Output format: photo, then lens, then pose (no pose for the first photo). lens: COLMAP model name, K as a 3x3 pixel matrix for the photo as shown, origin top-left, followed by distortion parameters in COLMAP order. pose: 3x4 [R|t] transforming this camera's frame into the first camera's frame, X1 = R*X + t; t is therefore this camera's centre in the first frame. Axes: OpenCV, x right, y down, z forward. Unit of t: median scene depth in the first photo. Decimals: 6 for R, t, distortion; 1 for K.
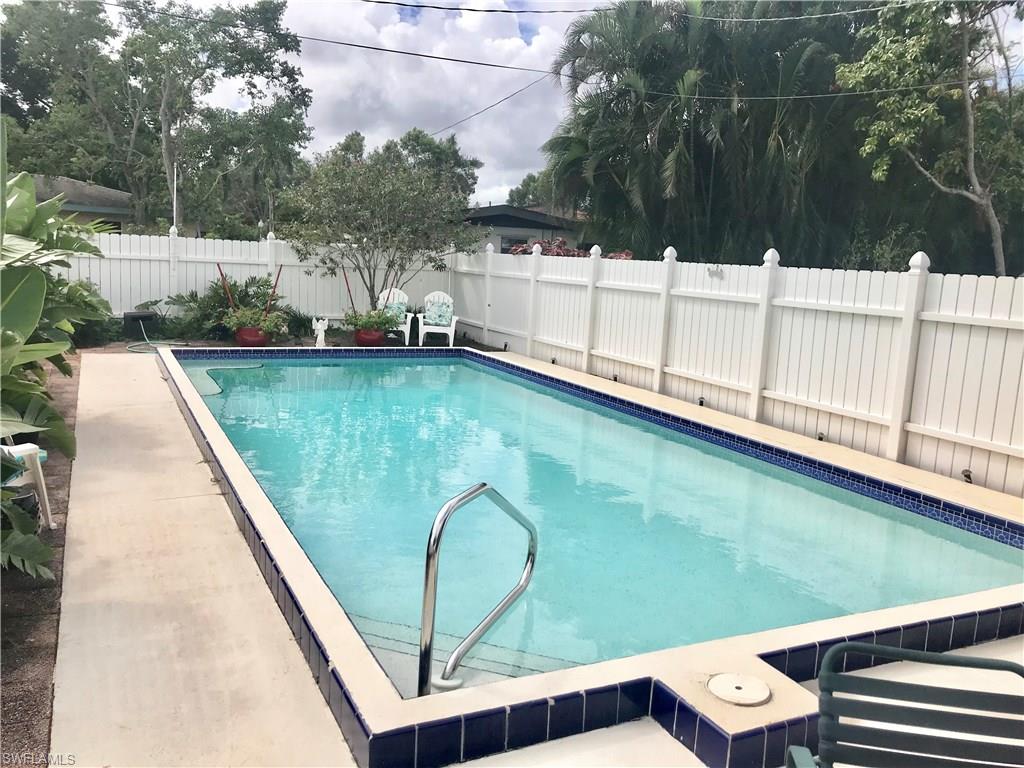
lens RADIAL K [[852.2, 0, 512.0], [0, 852.2, 384.0], [0, 0, 1]] dist [0.055292, -0.126186]
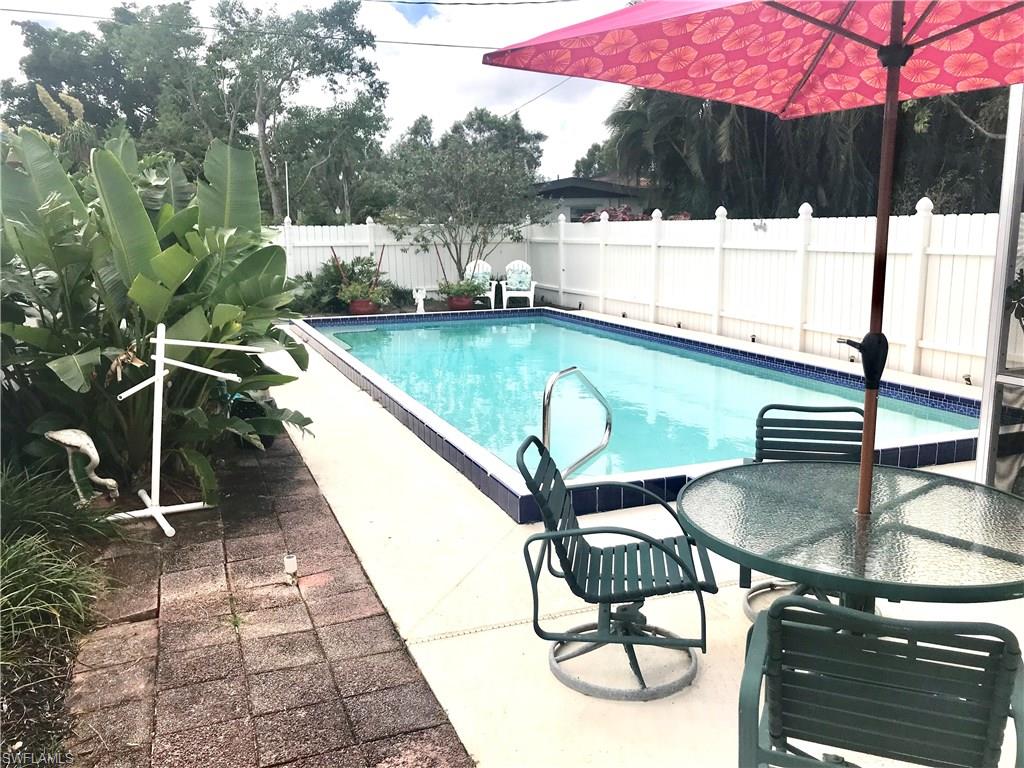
lens RADIAL K [[852.2, 0, 512.0], [0, 852.2, 384.0], [0, 0, 1]] dist [0.055292, -0.126186]
pose [[0.995020, -0.046840, -0.087983, -0.002647], [0.049518, 0.998366, 0.028511, 0.021076], [0.086504, -0.032726, 0.995714, -0.121057]]
